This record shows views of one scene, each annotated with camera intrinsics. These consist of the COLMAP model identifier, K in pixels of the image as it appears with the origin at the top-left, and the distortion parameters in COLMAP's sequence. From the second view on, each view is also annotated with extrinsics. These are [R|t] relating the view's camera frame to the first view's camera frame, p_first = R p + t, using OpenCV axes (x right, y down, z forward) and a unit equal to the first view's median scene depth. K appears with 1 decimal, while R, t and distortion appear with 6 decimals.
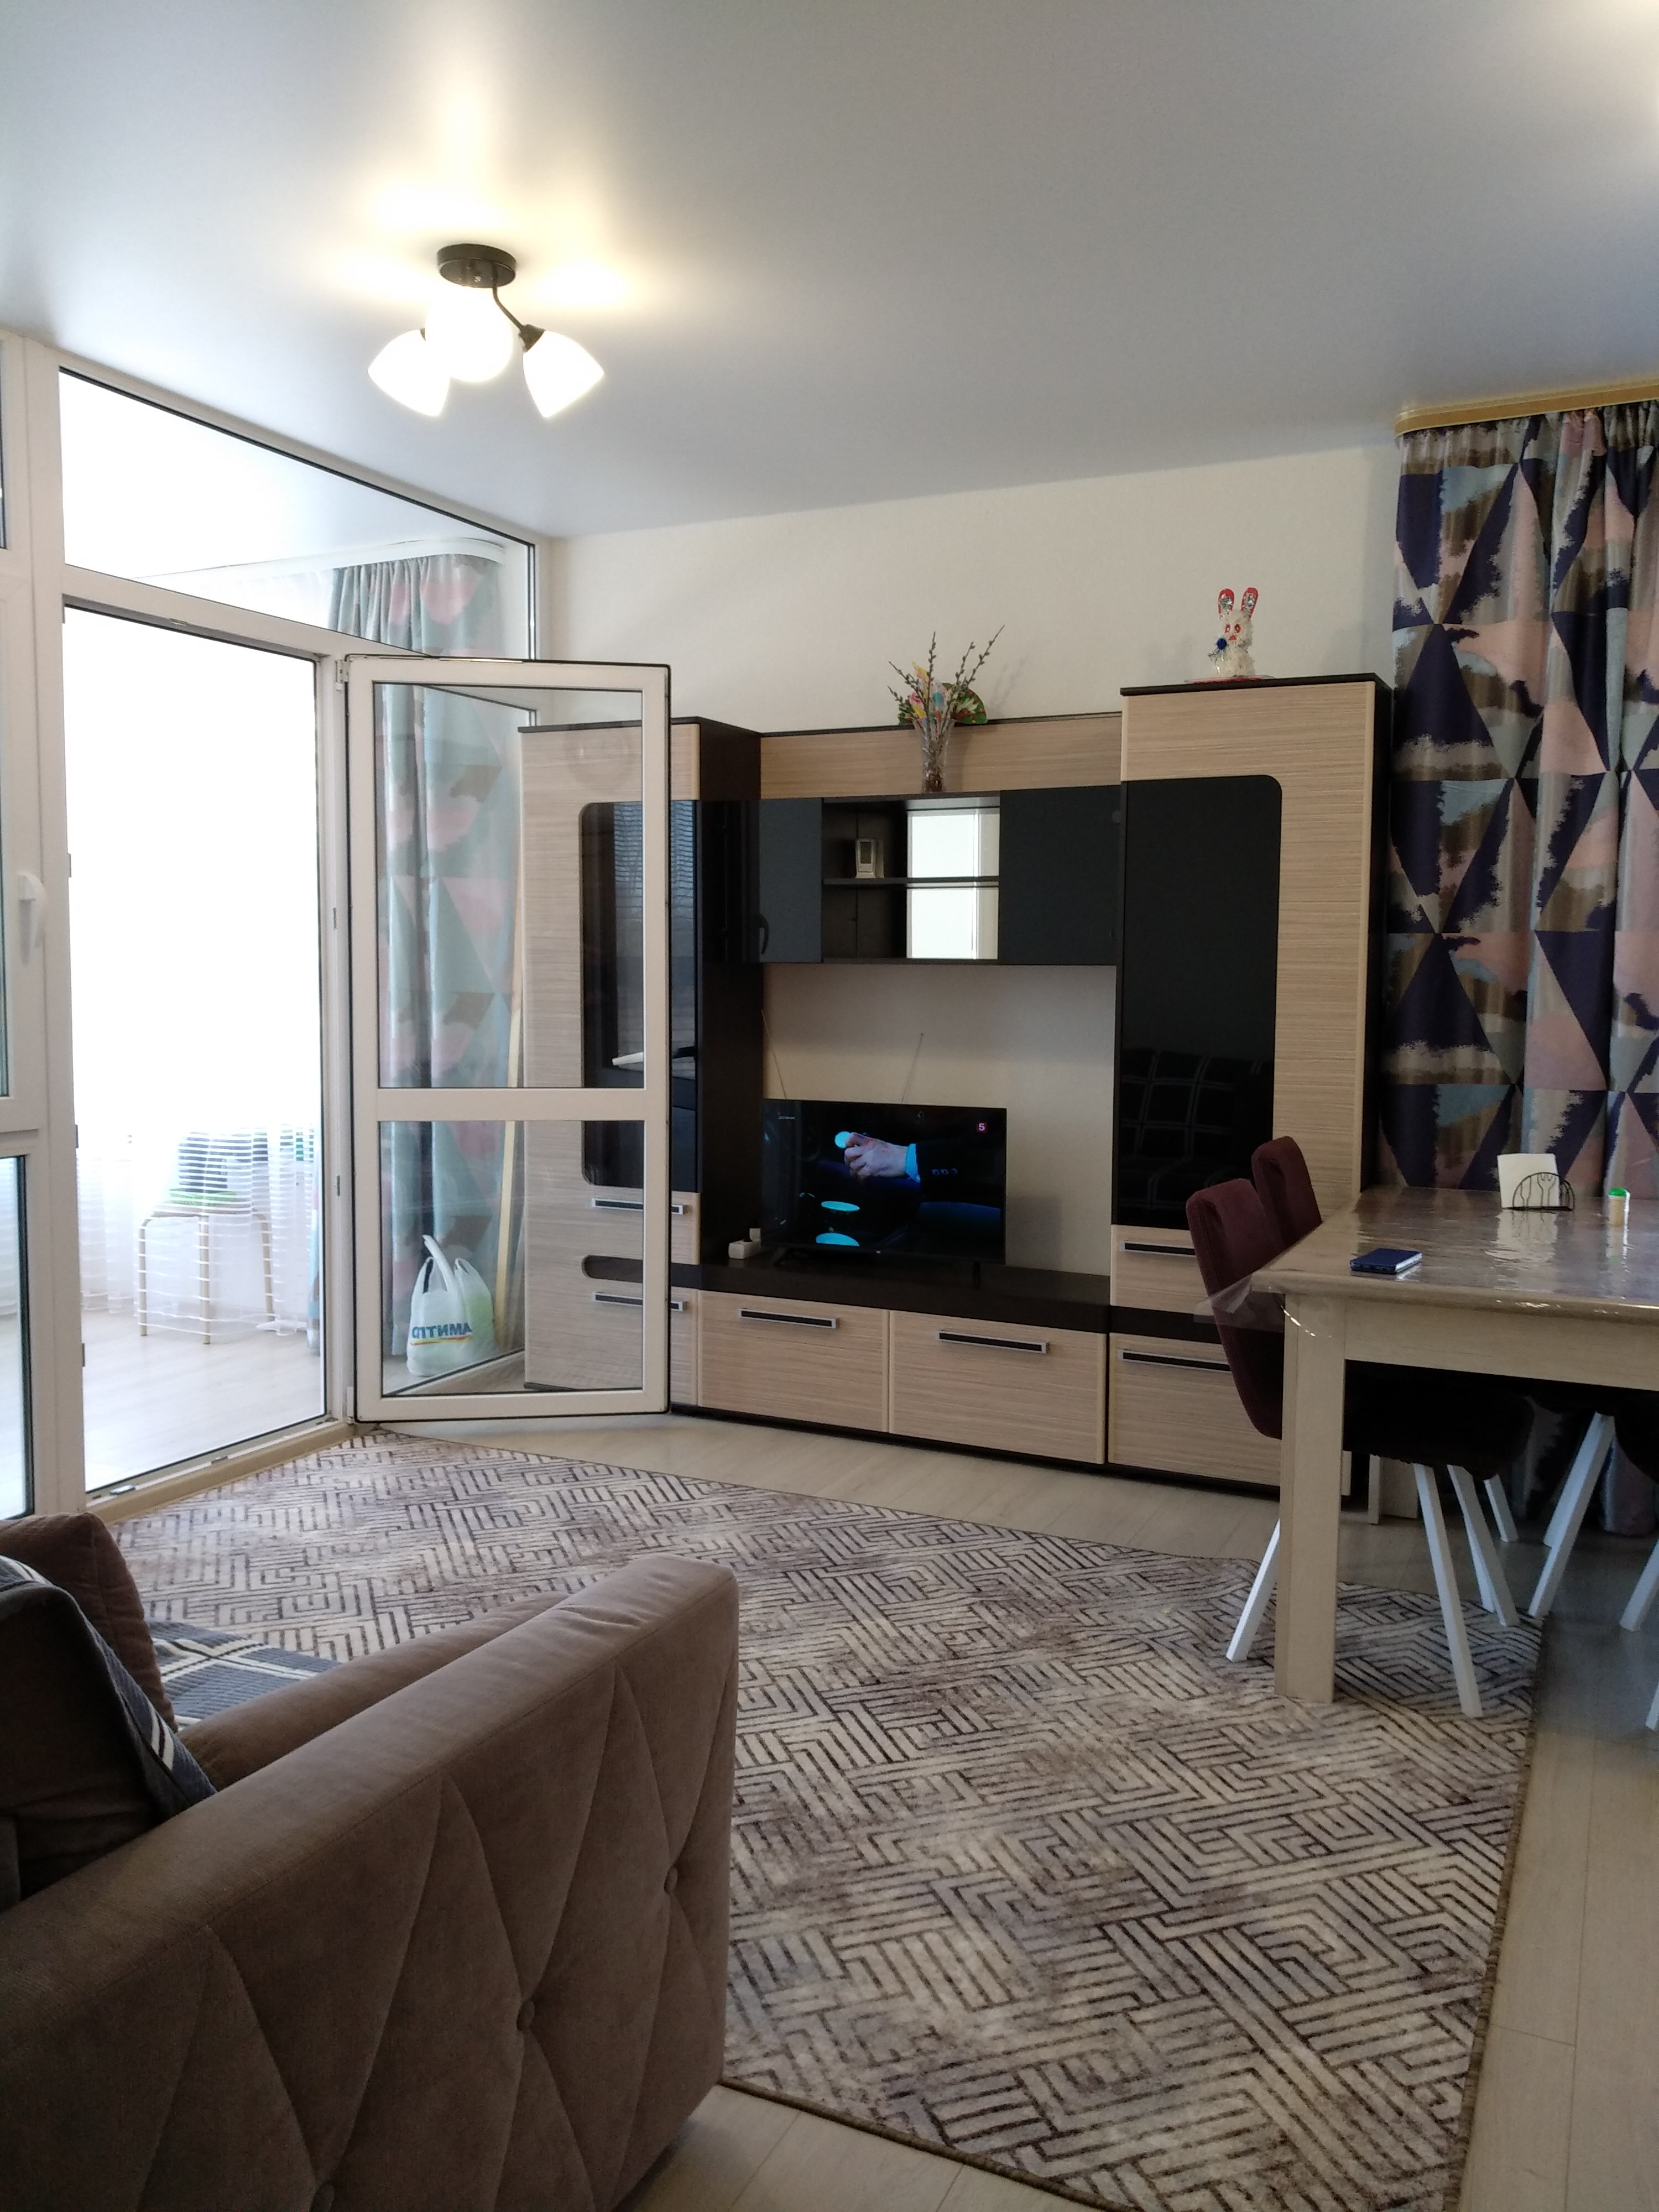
lens RADIAL K [[1715.7, 0, 838.8], [0, 1715.7, 1132.0], [0, 0, 1]] dist [-0.052437, 0.127476]
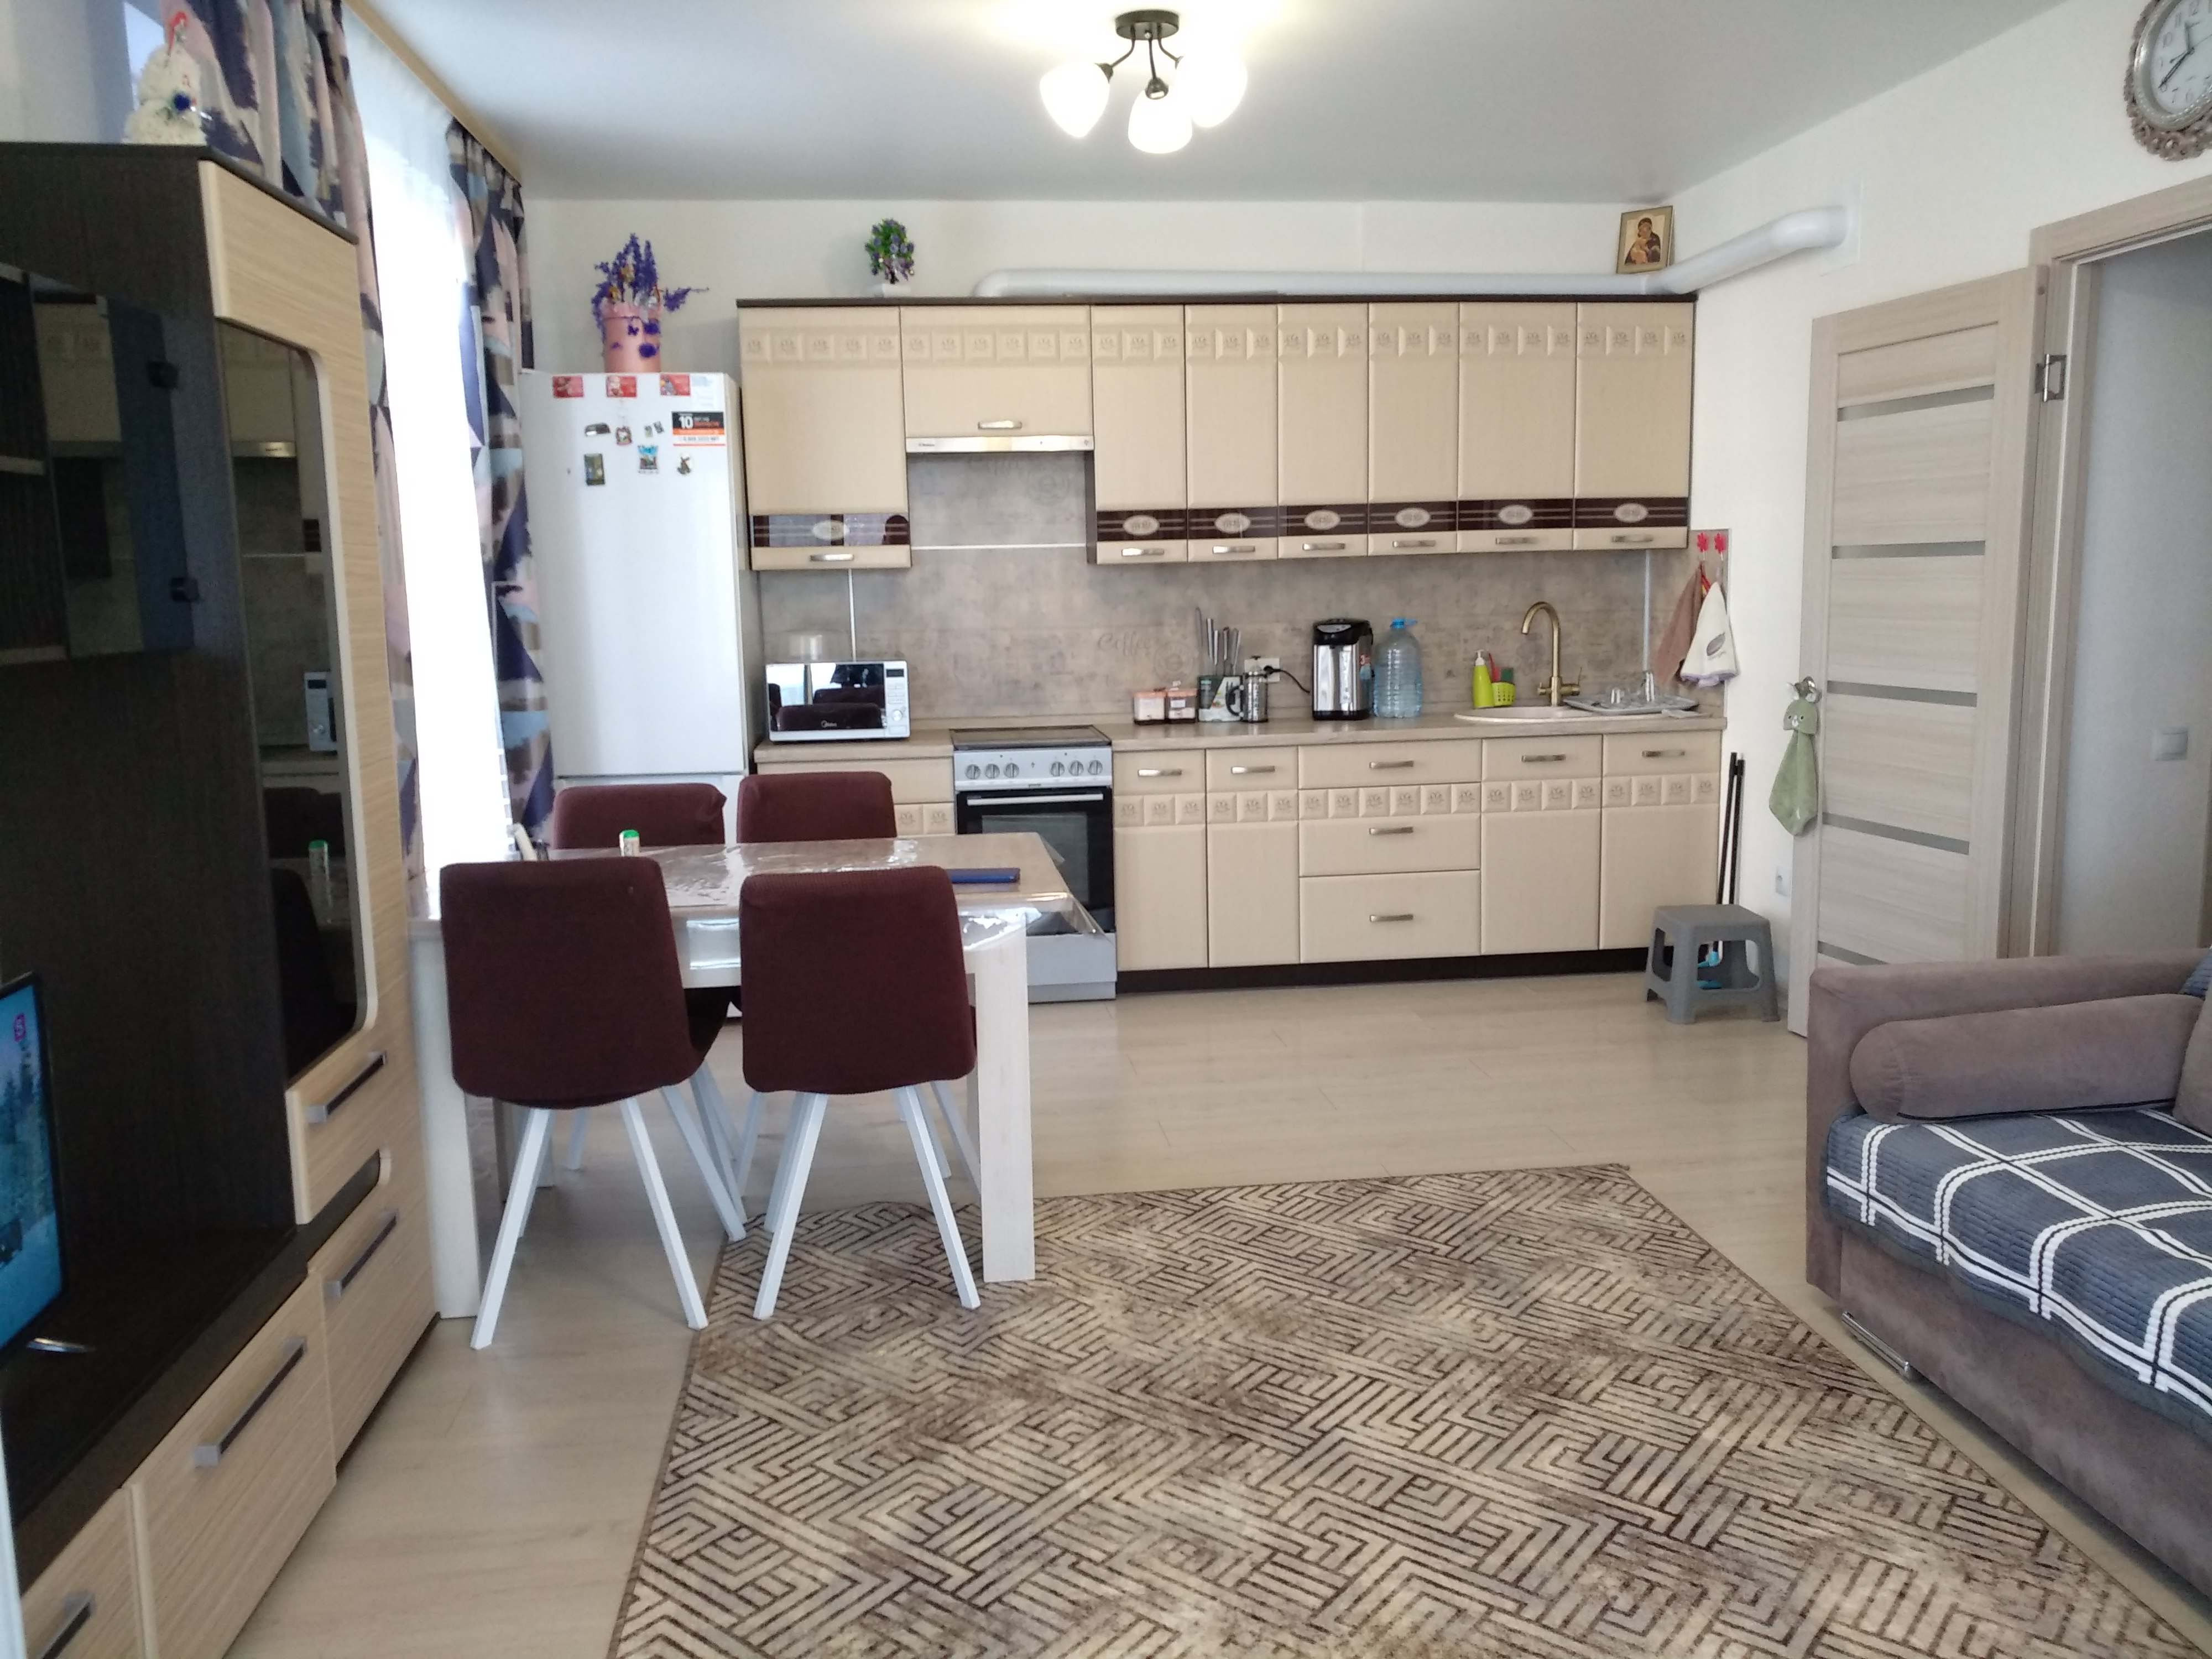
lens RADIAL K [[1696.3, 0, 1094.4], [0, 1696.3, 841.5], [0, 0, 1]] dist [0.034554, -0.004691]
pose [[-0.531746, -0.129663, 0.836919, -0.513391], [0.095038, 0.972833, 0.211103, -0.137548], [-0.841554, 0.191792, -0.504977, 1.164196]]
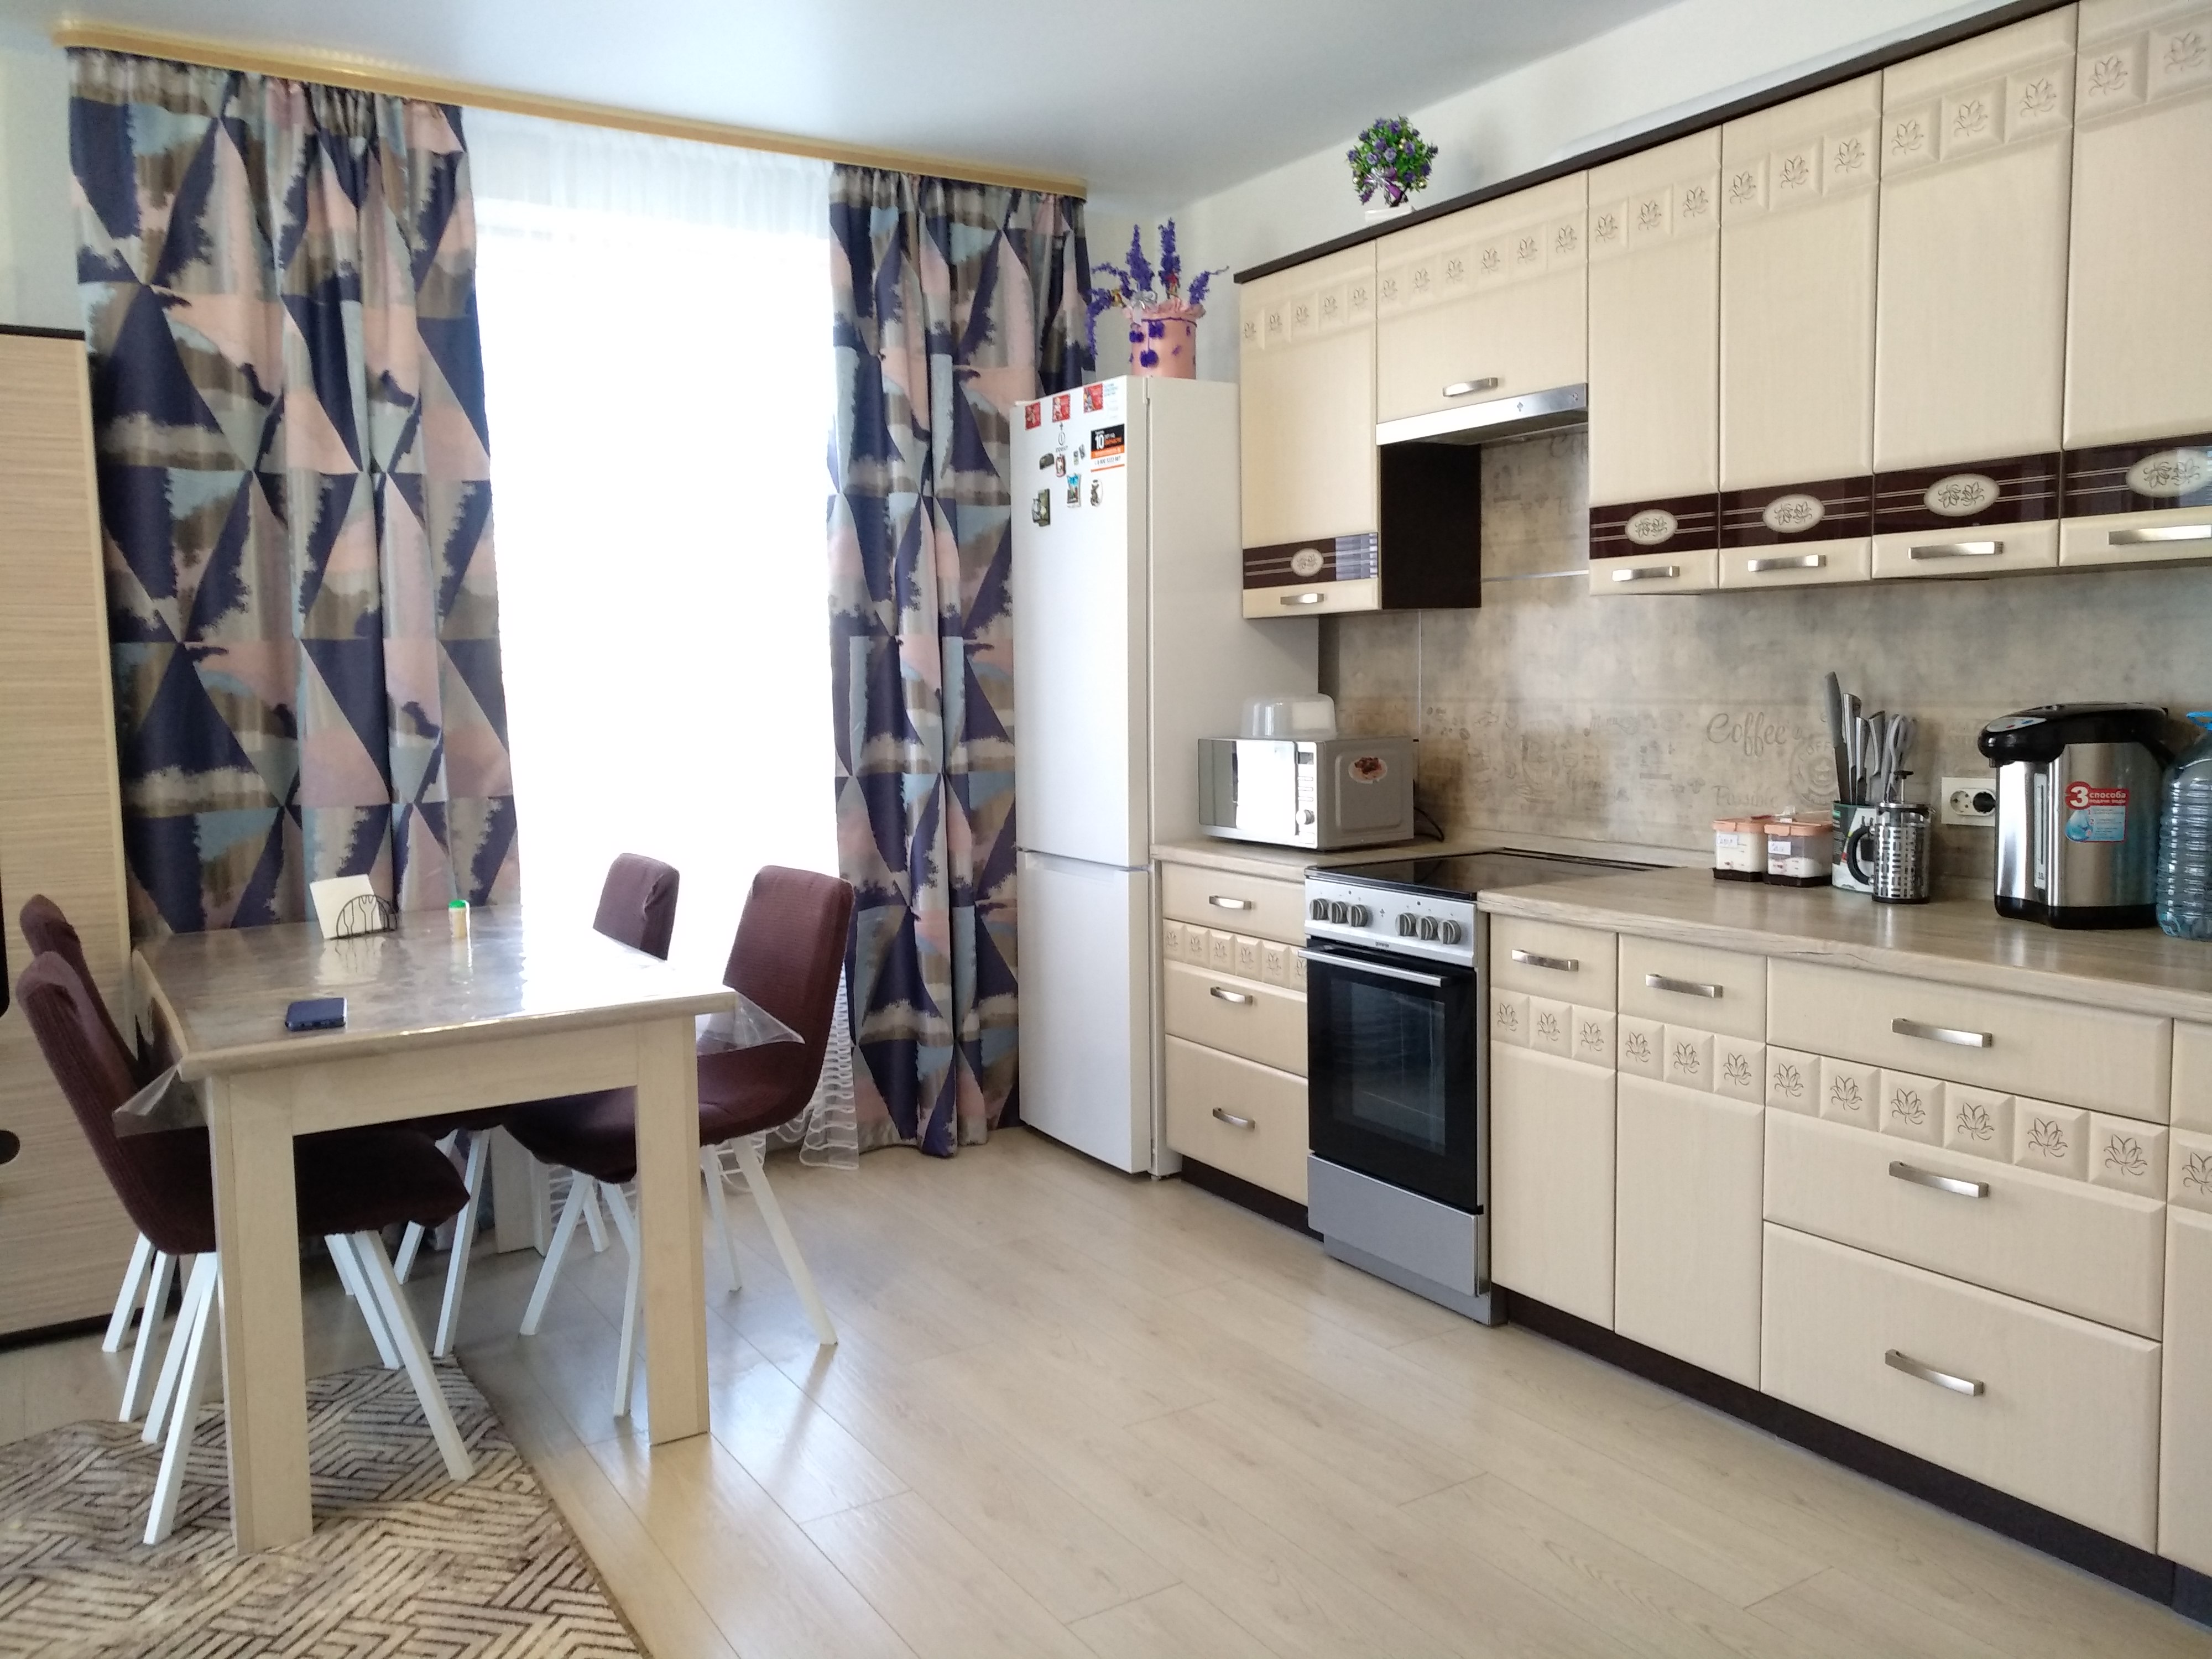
lens RADIAL K [[1731.3, 0, 1079.7], [0, 1731.3, 827.5], [0, 0, 1]] dist [0.045231, 0.005365]
pose [[0.554157, -0.098639, 0.826547, -0.153989], [0.105800, 0.993248, 0.047600, -0.016802], [-0.825661, 0.061071, 0.560851, 0.126247]]
